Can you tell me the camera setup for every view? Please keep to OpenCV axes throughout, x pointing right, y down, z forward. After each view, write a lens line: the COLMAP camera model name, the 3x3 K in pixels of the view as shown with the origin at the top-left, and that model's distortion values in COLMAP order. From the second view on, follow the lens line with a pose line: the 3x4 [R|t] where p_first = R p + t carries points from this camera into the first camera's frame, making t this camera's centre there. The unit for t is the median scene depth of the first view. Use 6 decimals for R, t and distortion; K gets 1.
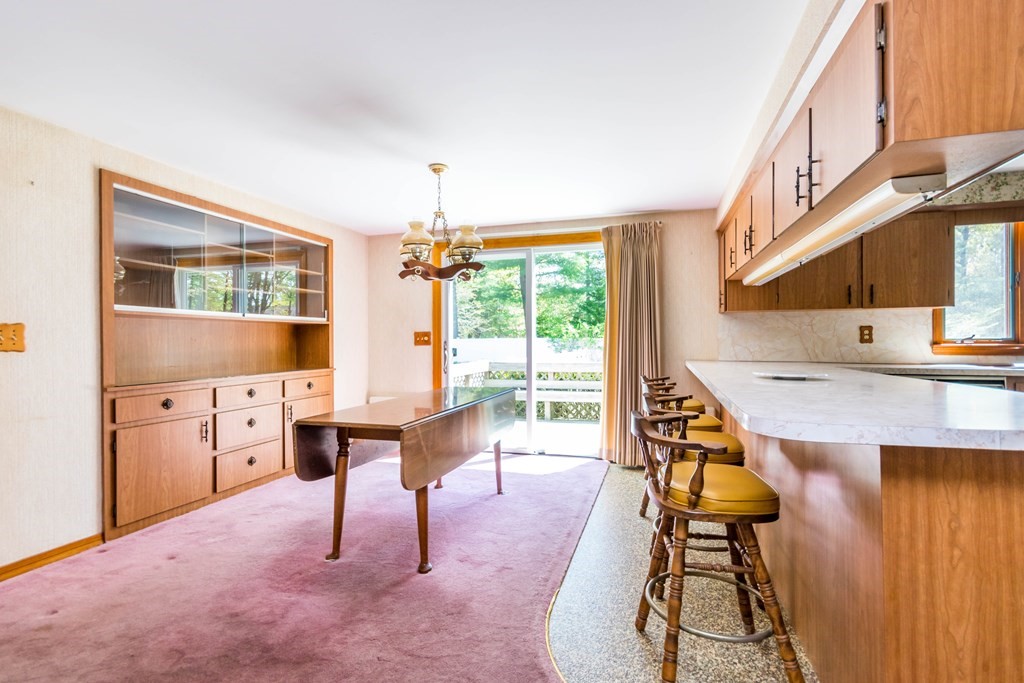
lens RADIAL K [[477.5, 0, 512.9], [0, 477.5, 341.1], [0, 0, 1]] dist [0.005037, -0.001218]
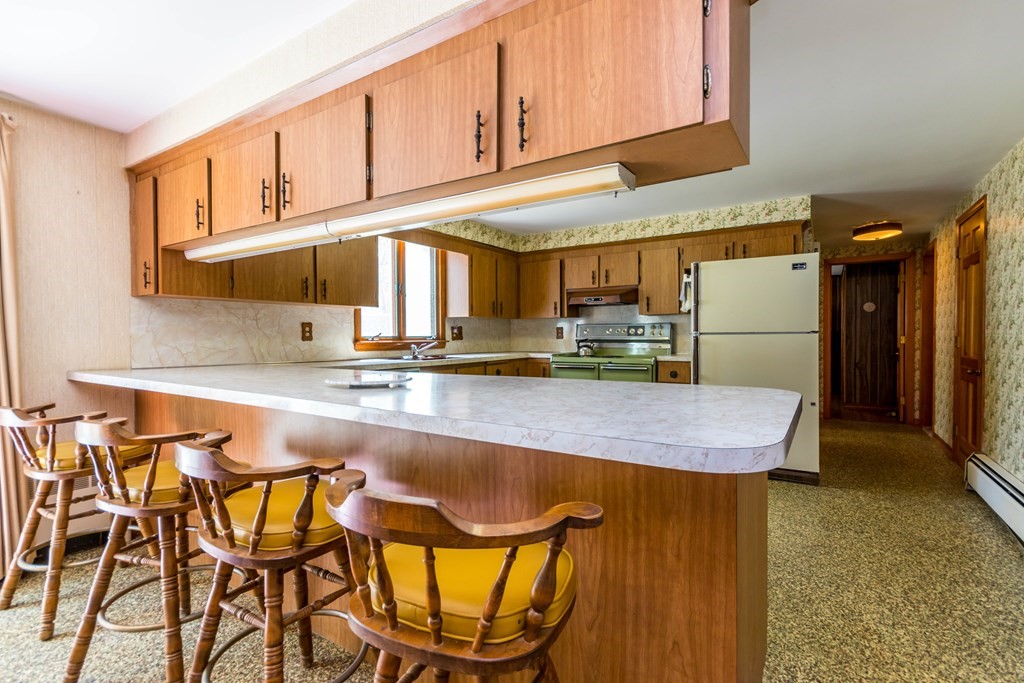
lens RADIAL K [[477.5, 0, 517.5], [0, 477.5, 341.3], [0, 0, 1]] dist [0.005037, -0.001218]
pose [[0.279051, -0.006000, 0.960257, -0.059351], [0.004932, 0.999976, 0.004814, 0.002867], [-0.960263, 0.003393, 0.279074, 0.336759]]
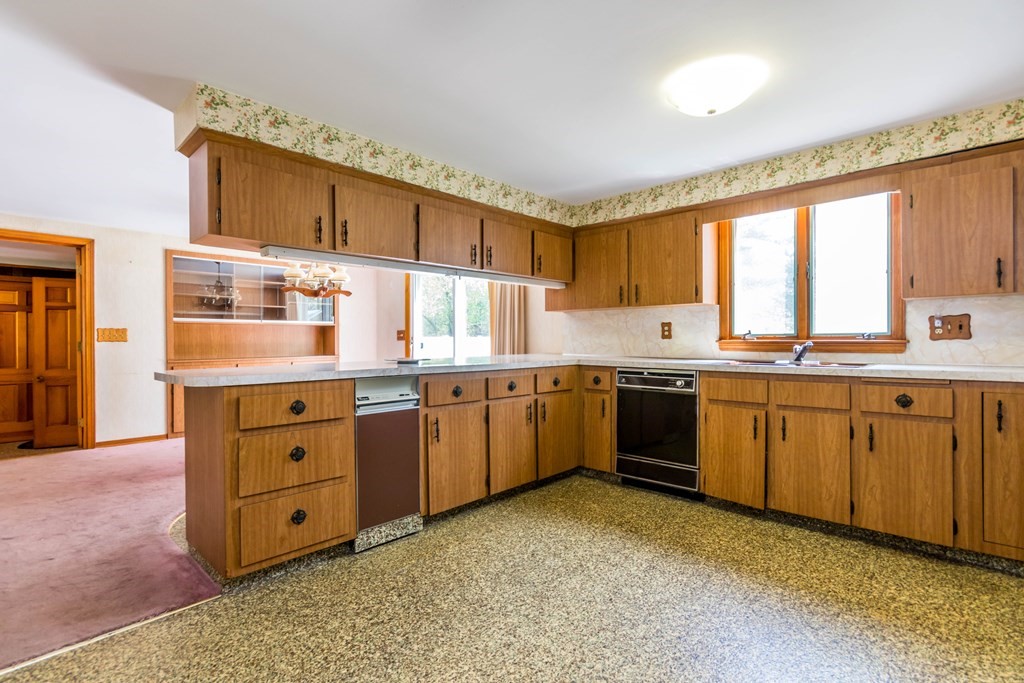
lens RADIAL K [[477.5, 0, 512.2], [0, 477.5, 340.3], [0, 0, 1]] dist [0.005037, -0.001218]
pose [[0.894195, 0.002579, -0.447671, 0.915941], [-0.001389, 0.999995, 0.002985, 0.004800], [0.447676, -0.002047, 0.894193, -0.085874]]
